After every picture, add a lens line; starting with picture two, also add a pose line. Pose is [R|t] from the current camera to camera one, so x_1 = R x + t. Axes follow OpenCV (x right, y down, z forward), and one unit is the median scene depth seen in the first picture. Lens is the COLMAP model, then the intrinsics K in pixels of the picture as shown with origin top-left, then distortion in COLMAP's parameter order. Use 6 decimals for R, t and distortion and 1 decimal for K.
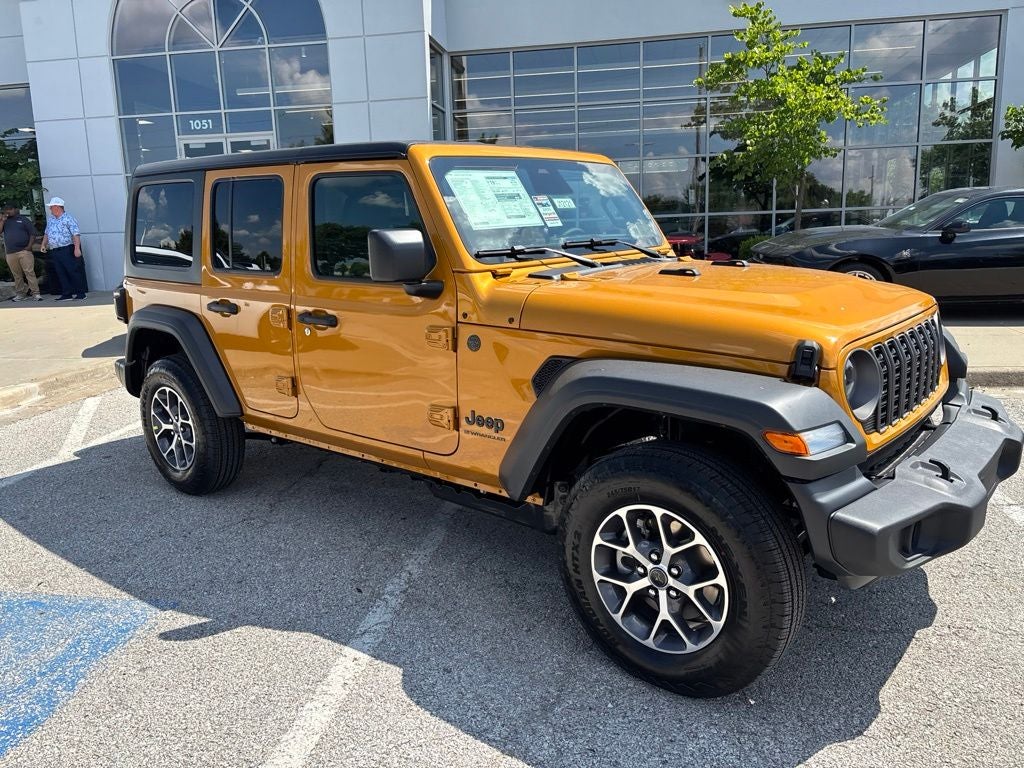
lens RADIAL K [[775.8, 0, 511.0], [0, 775.8, 391.7], [0, 0, 1]] dist [0.047422, -0.059224]
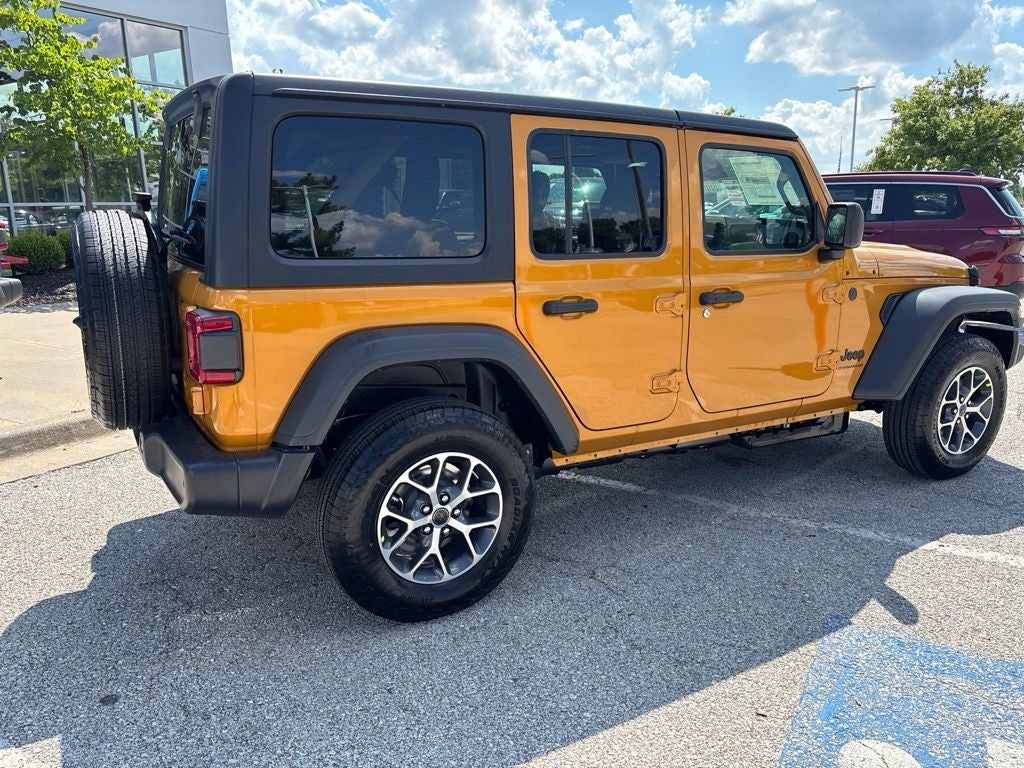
lens RADIAL K [[775.8, 0, 518.0], [0, 775.8, 384.4], [0, 0, 1]] dist [0.047422, -0.059224]
pose [[0.346514, -0.182202, 0.920179, -1.287712], [0.194174, 0.973641, 0.119667, -0.159390], [-0.917728, 0.137208, 0.372759, 0.933838]]
